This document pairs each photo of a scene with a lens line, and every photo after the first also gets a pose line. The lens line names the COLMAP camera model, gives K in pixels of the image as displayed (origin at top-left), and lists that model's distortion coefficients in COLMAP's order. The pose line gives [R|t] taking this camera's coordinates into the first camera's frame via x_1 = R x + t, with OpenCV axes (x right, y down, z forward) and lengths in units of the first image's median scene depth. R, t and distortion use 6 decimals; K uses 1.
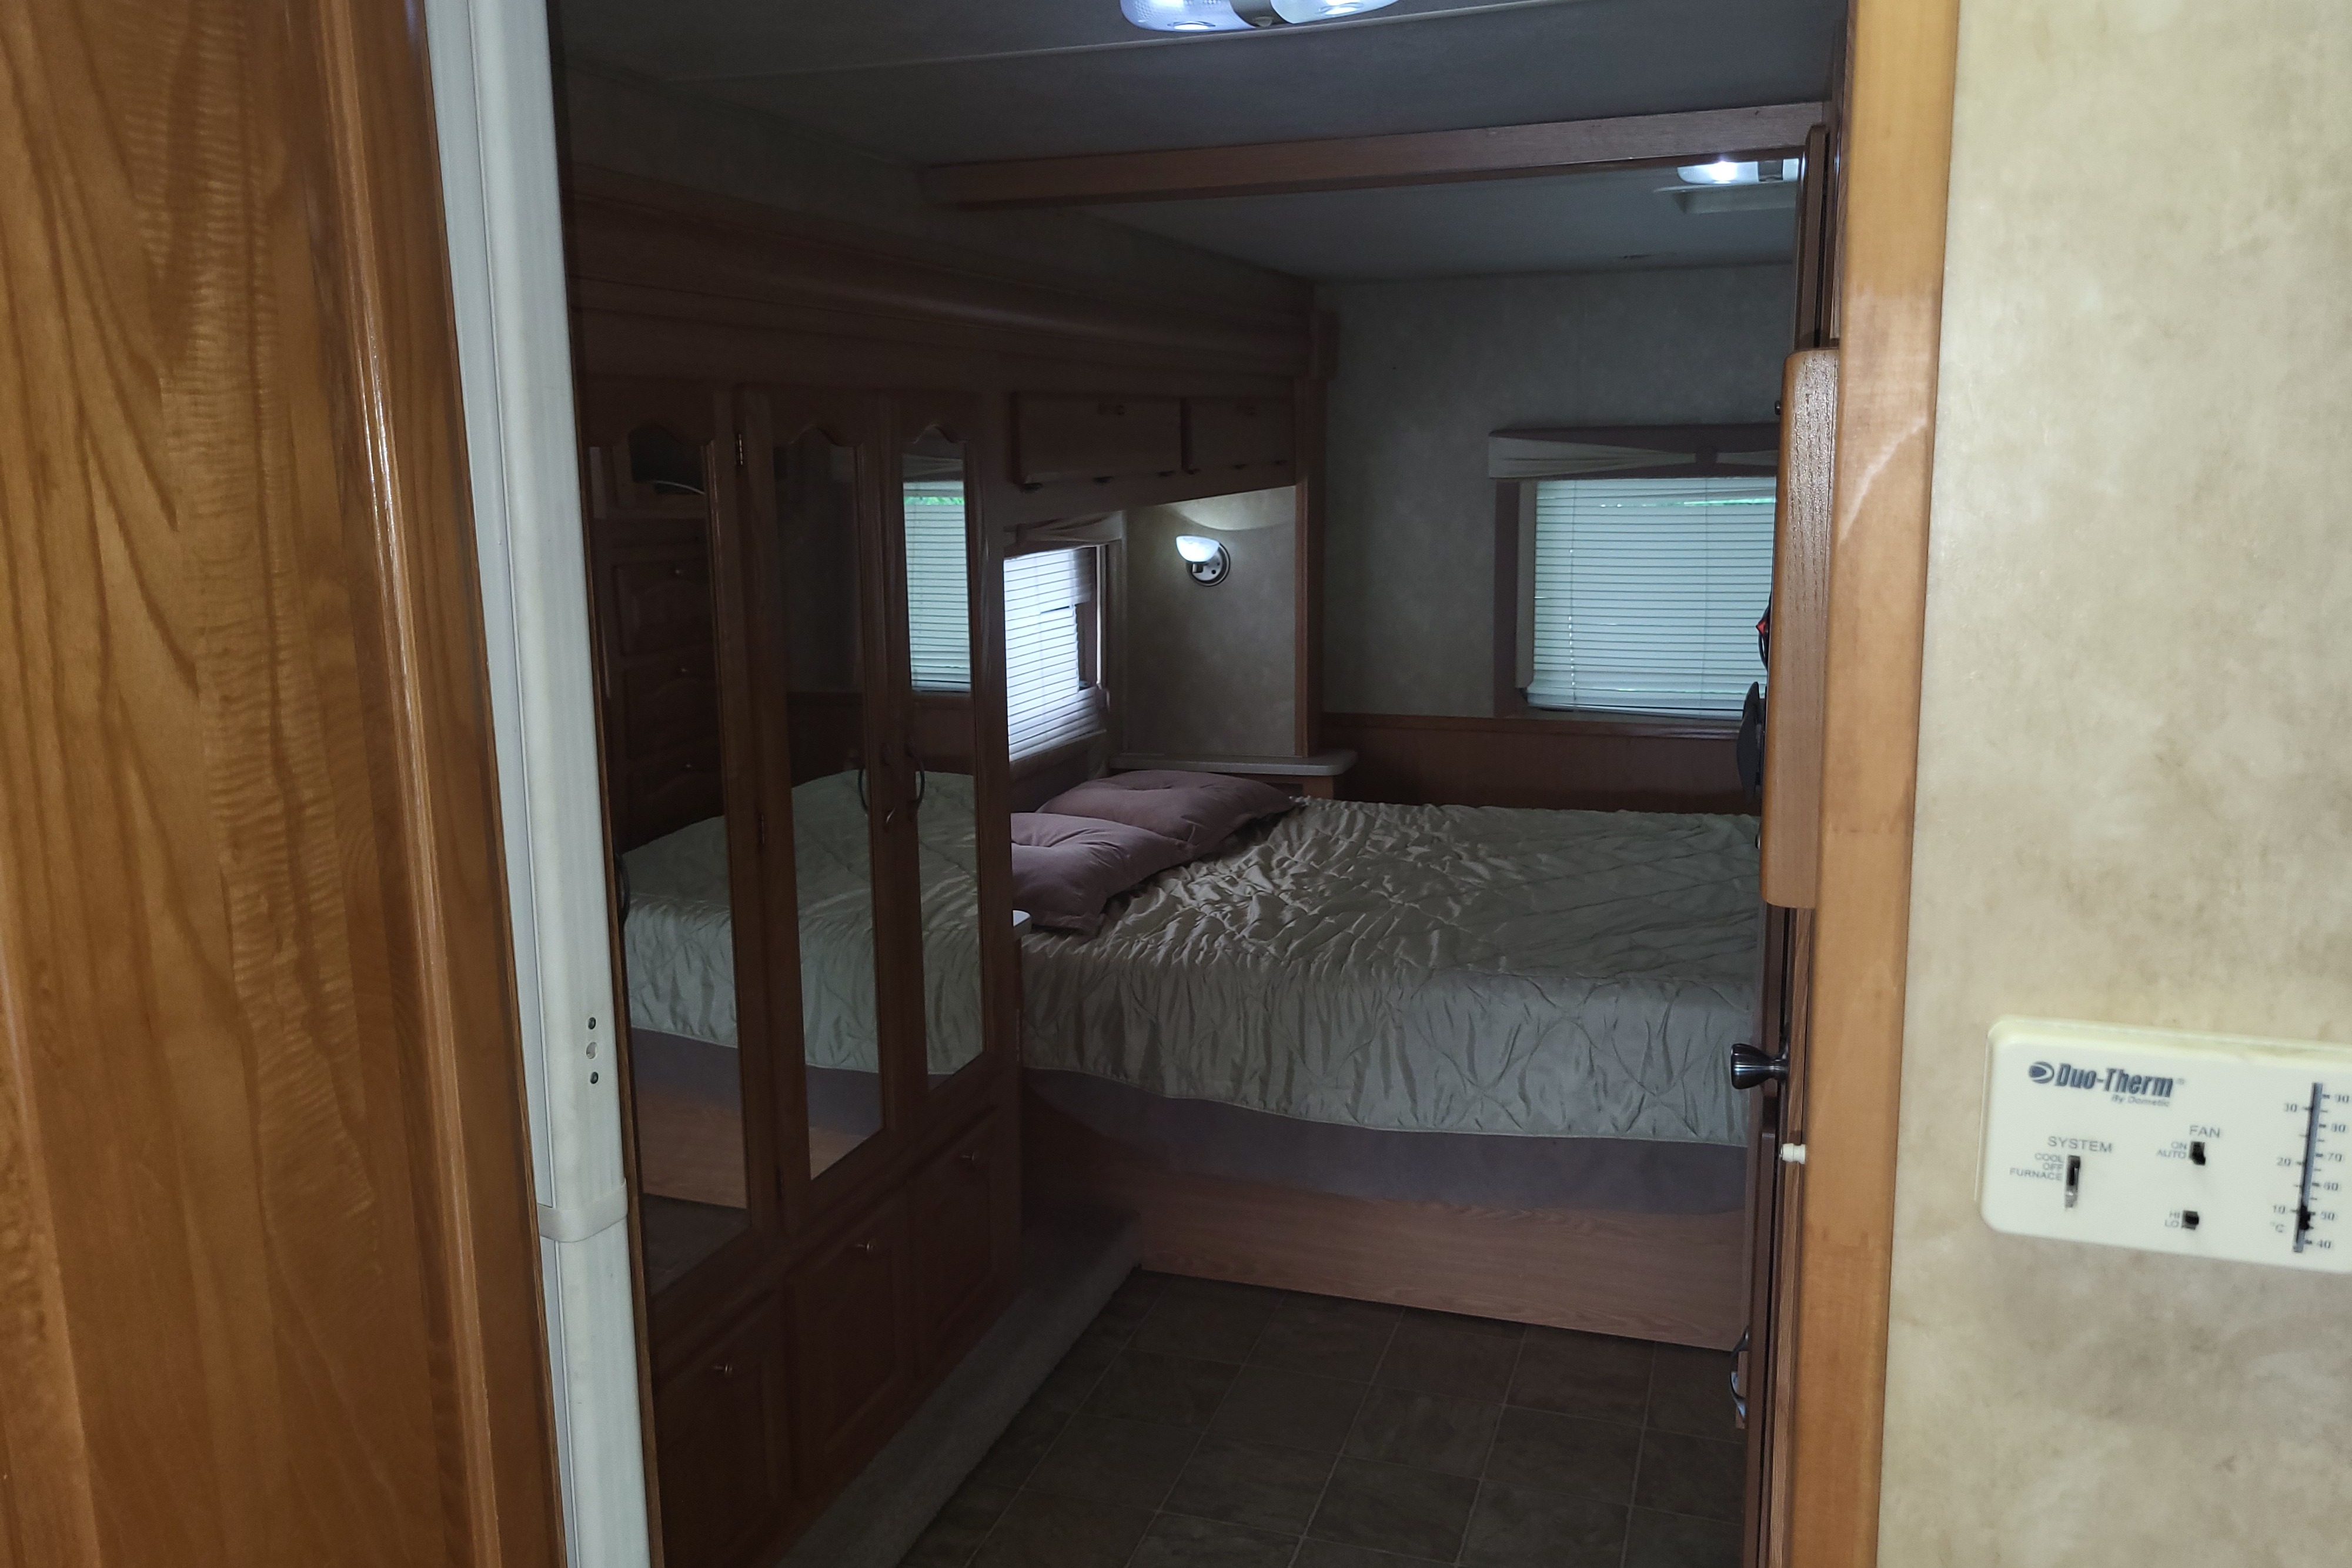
lens RADIAL K [[1753.1, 0, 1176.0], [0, 1753.1, 784.0], [0, 0, 1]] dist [-0.001217, -0.000290]
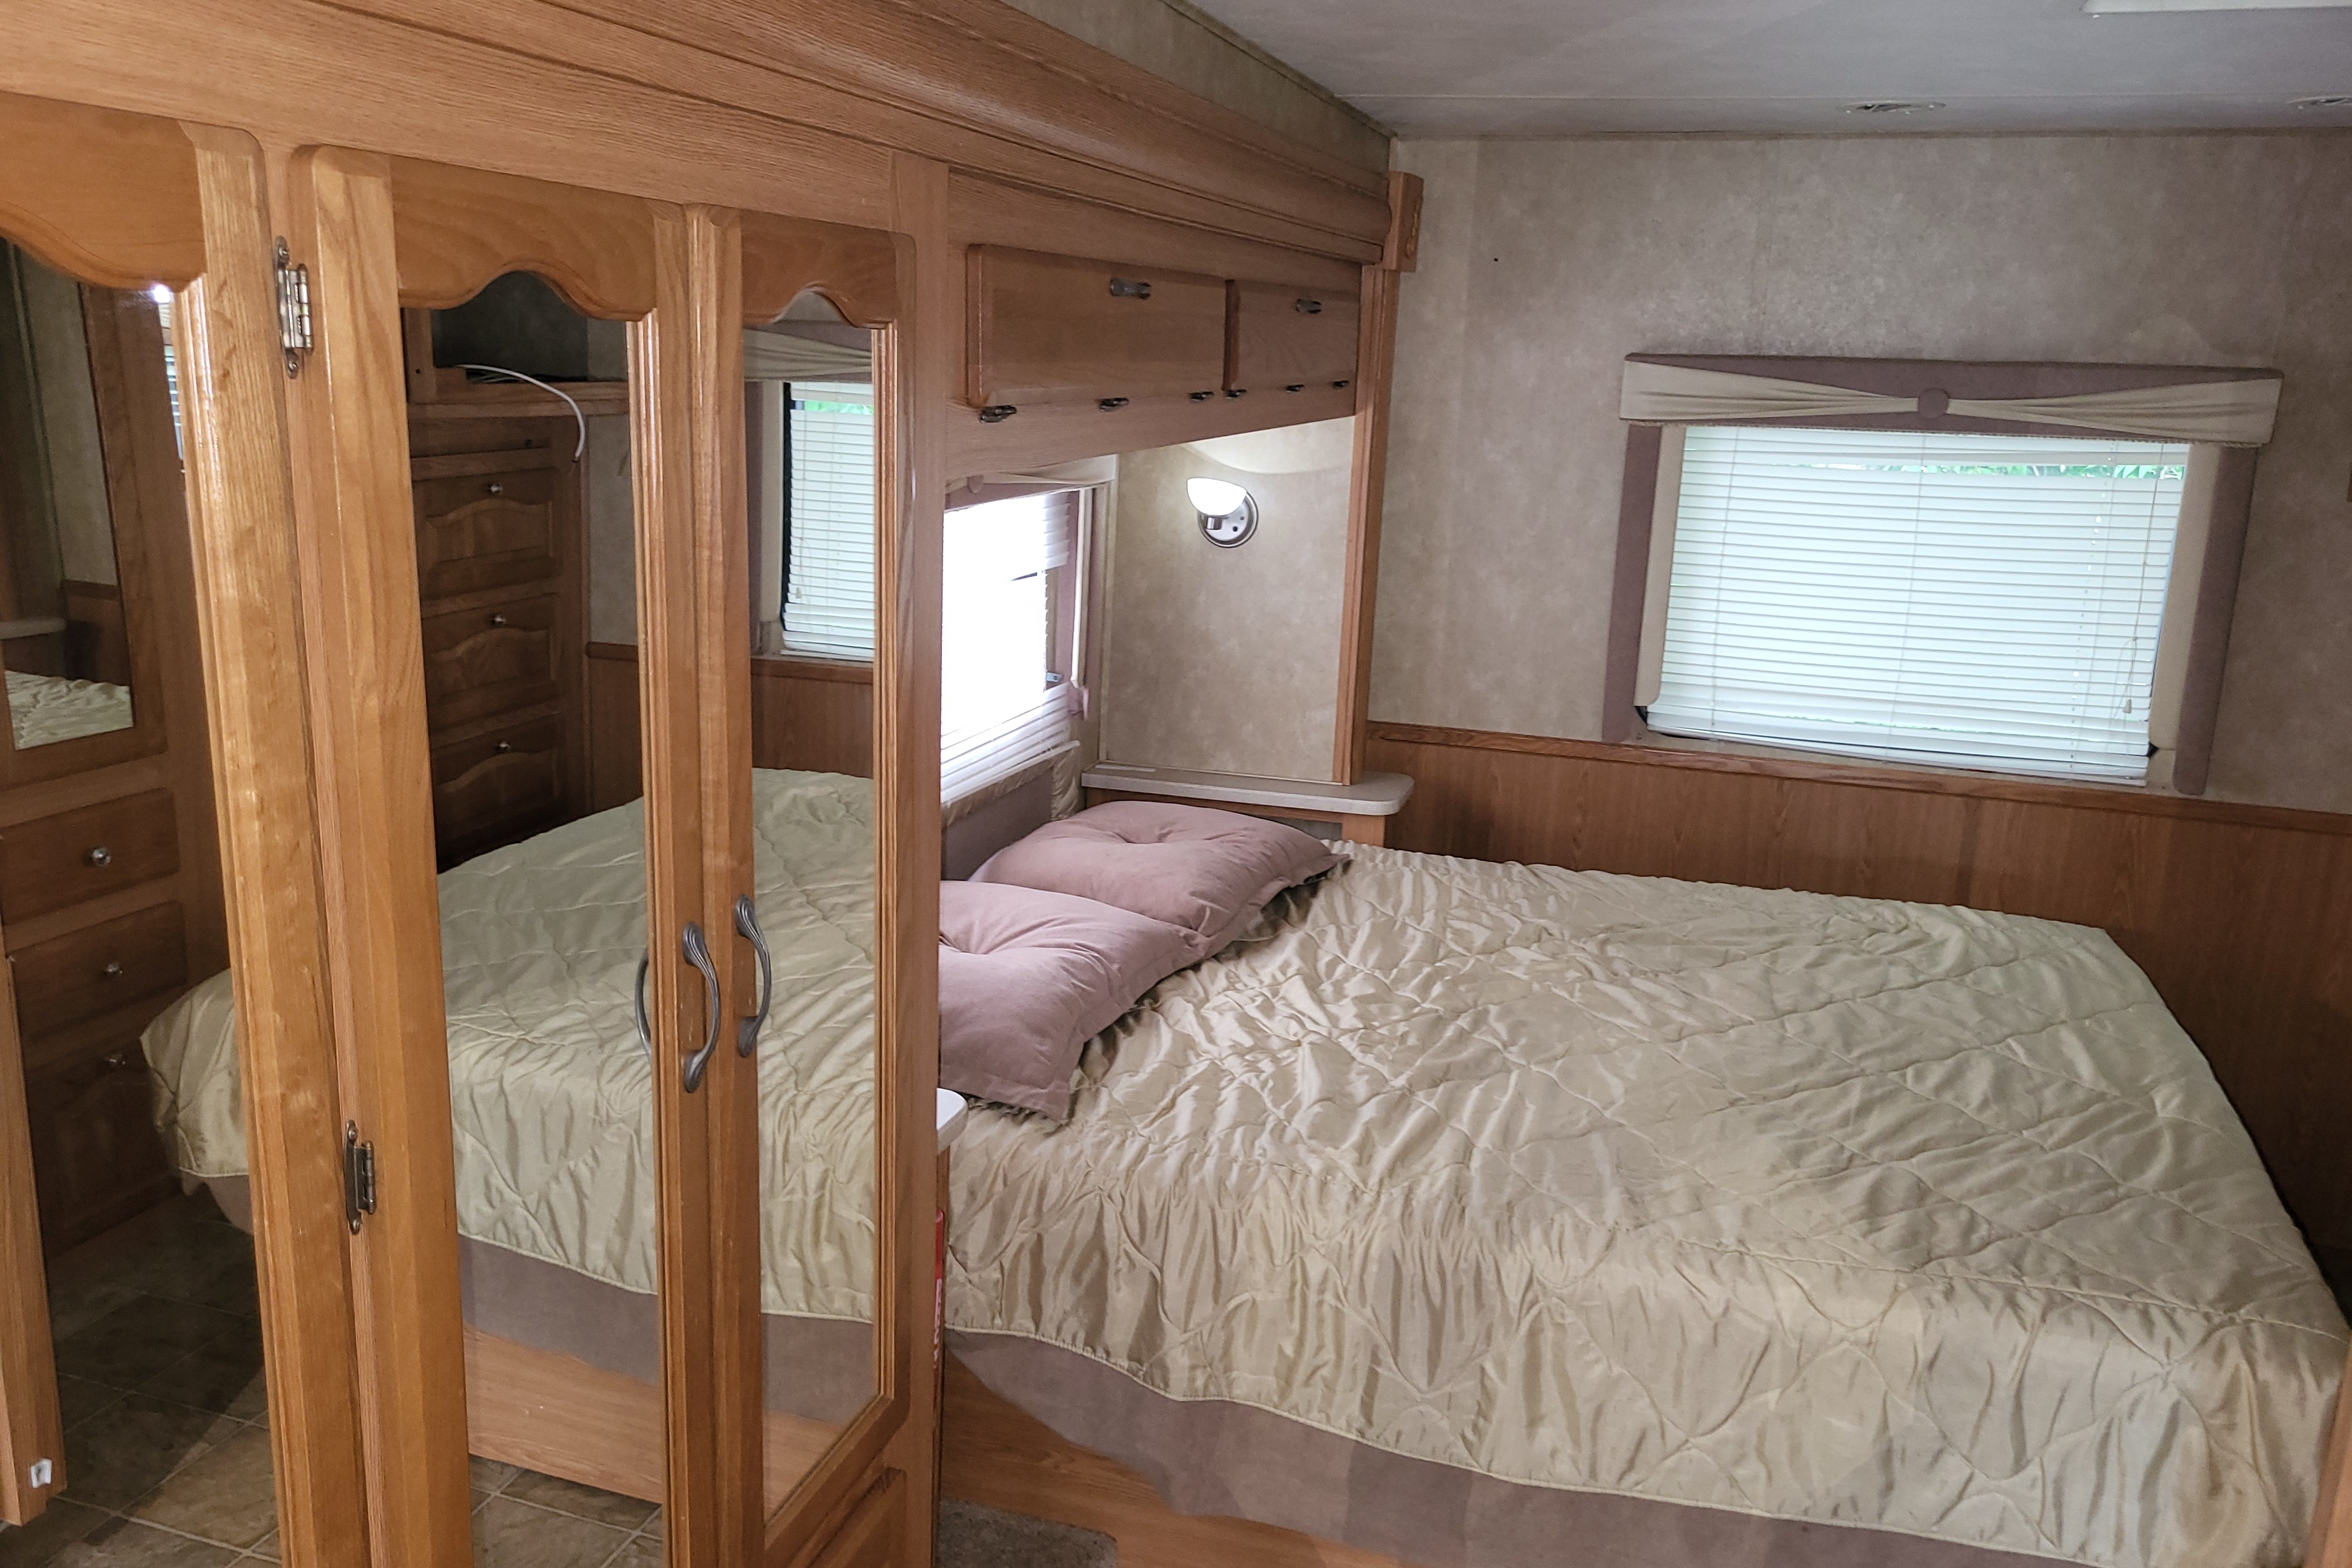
lens RADIAL K [[1801.2, 0, 1176.0], [0, 1801.2, 784.0], [0, 0, 1]] dist [0.030076, -0.000075]
pose [[0.998487, 0.044310, 0.032572, -0.028540], [-0.045726, 0.997980, 0.044107, -0.057680], [-0.030552, -0.045529, 0.998496, 0.301177]]
